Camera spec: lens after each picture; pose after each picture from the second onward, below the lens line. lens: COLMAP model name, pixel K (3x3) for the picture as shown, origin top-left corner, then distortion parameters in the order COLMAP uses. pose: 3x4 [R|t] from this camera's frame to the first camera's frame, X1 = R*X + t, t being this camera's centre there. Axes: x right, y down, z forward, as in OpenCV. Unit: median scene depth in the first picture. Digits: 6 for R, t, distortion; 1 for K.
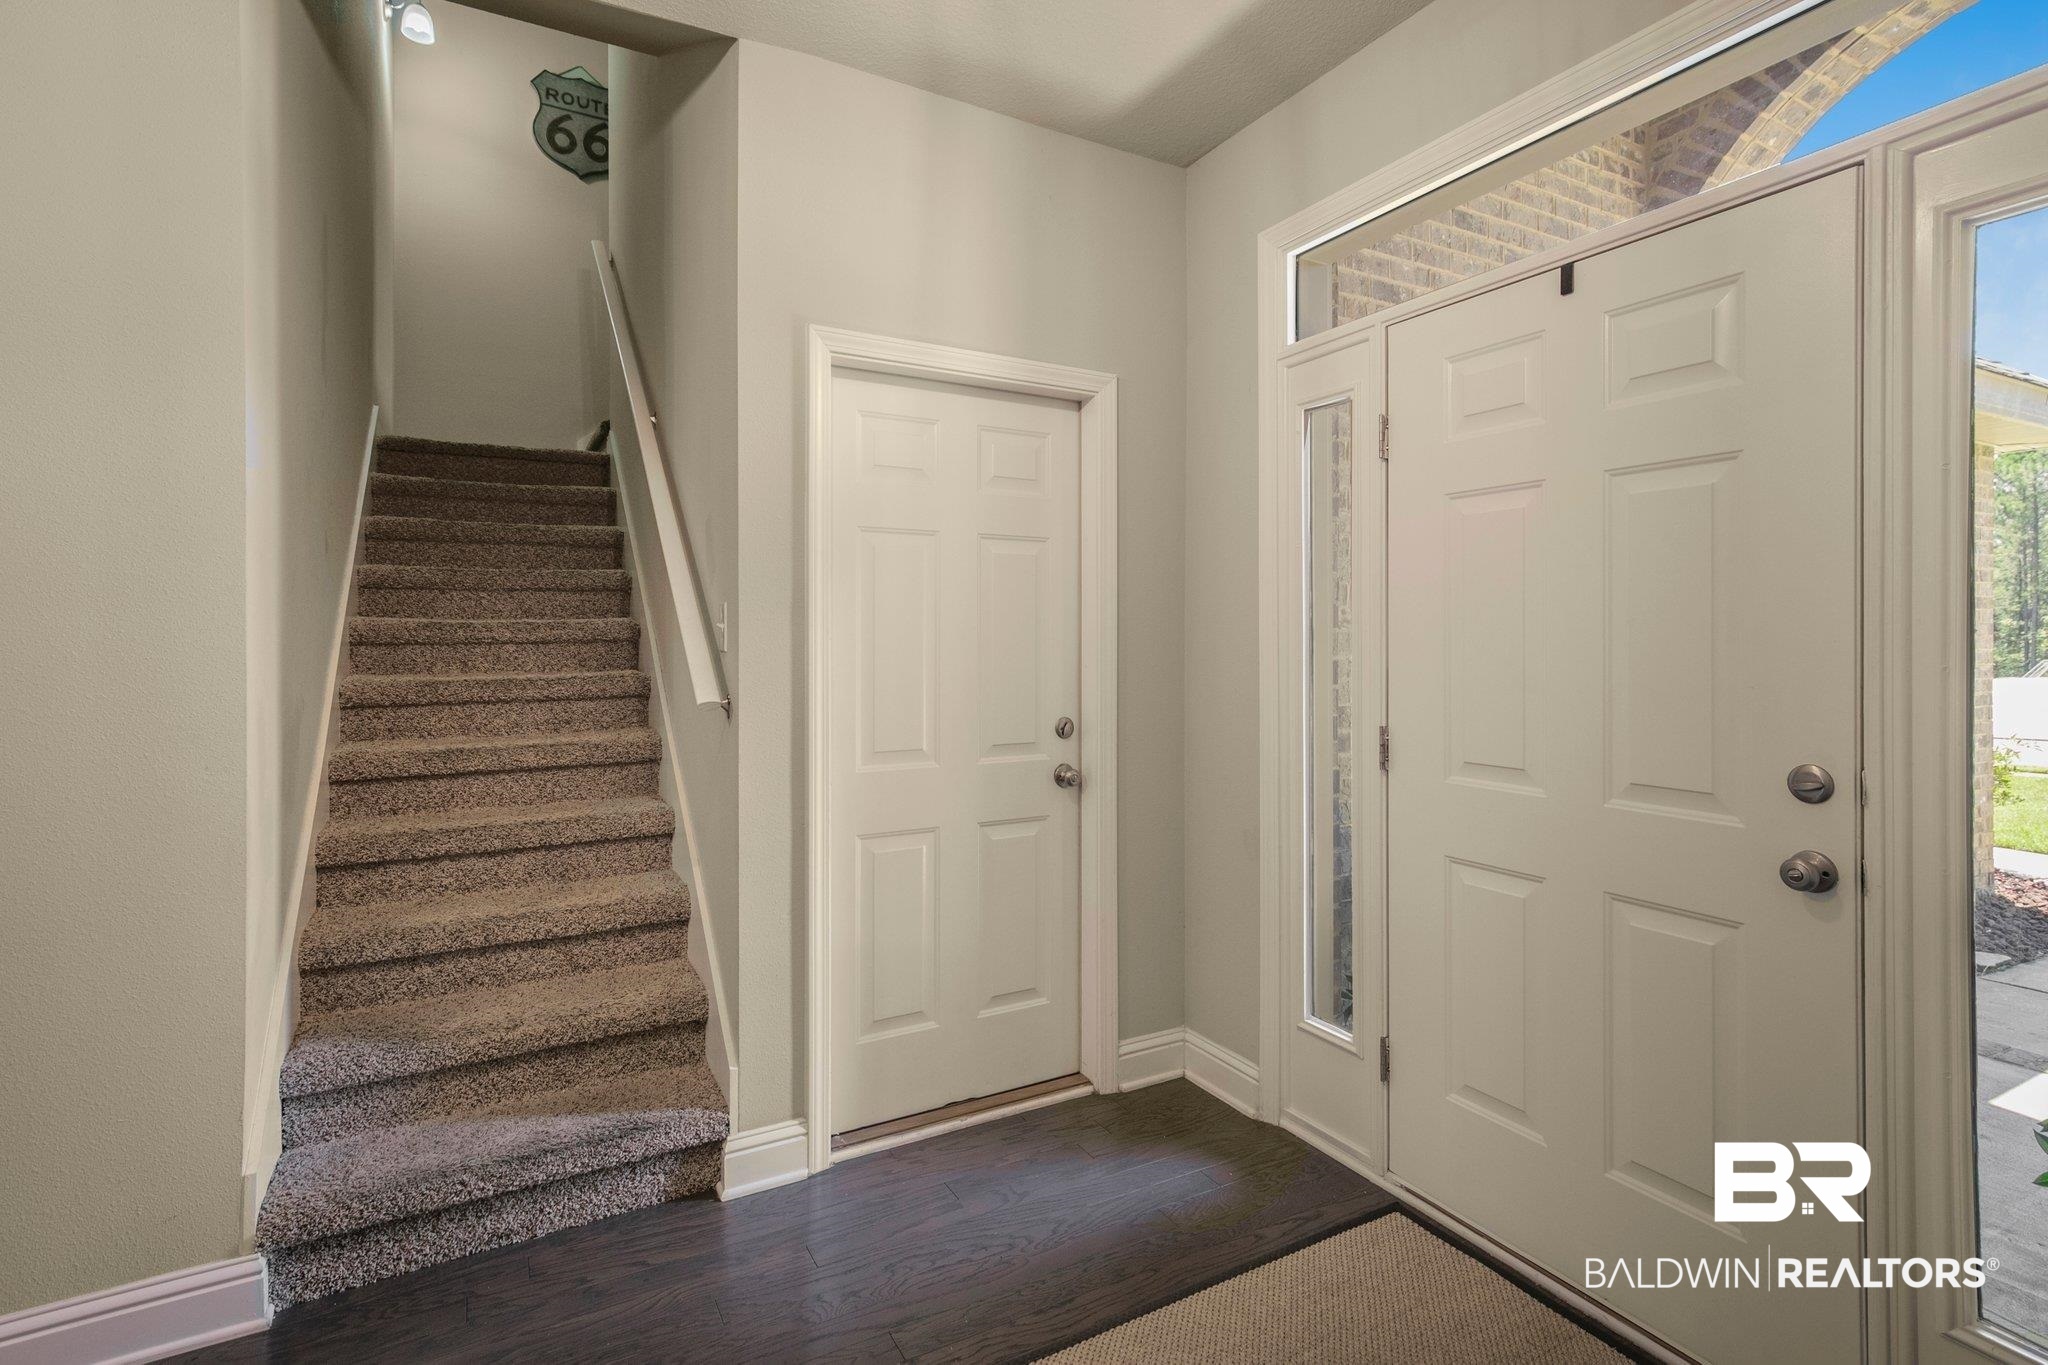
lens RADIAL K [[964.8, 0, 1032.6], [0, 964.8, 633.5], [0, 0, 1]] dist [-0.004974, -0.000910]
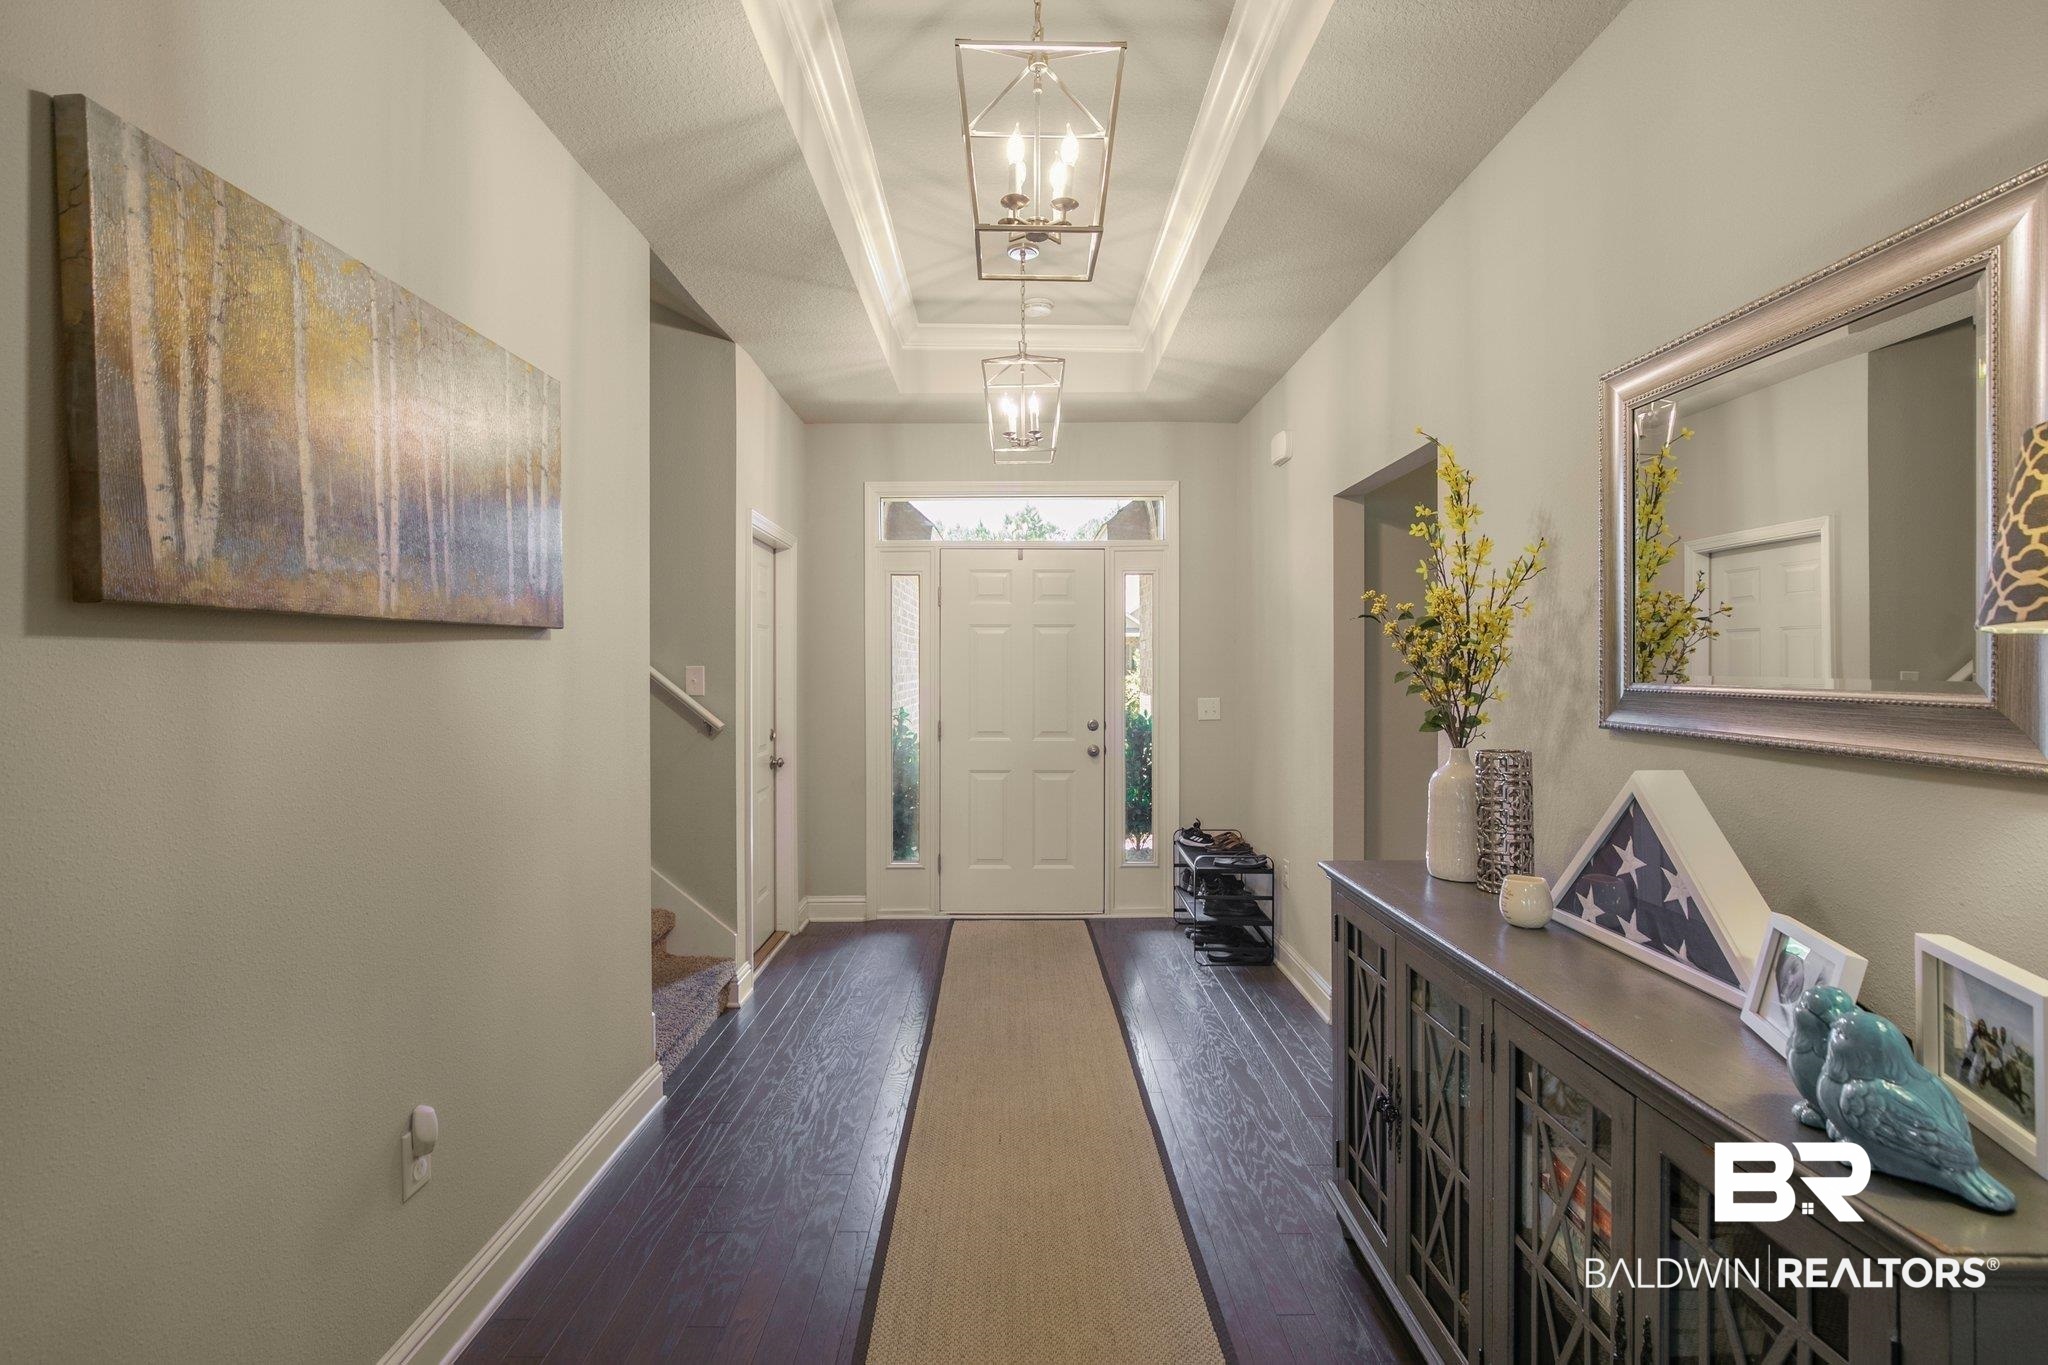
lens RADIAL K [[964.8, 0, 1026.6], [0, 964.8, 672.5], [0, 0, 1]] dist [-0.004974, -0.000910]
pose [[0.480724, -0.003256, 0.876866, -1.306281], [-0.005471, 0.999963, 0.006712, -0.030197], [-0.876855, -0.008024, 0.480688, -0.253221]]
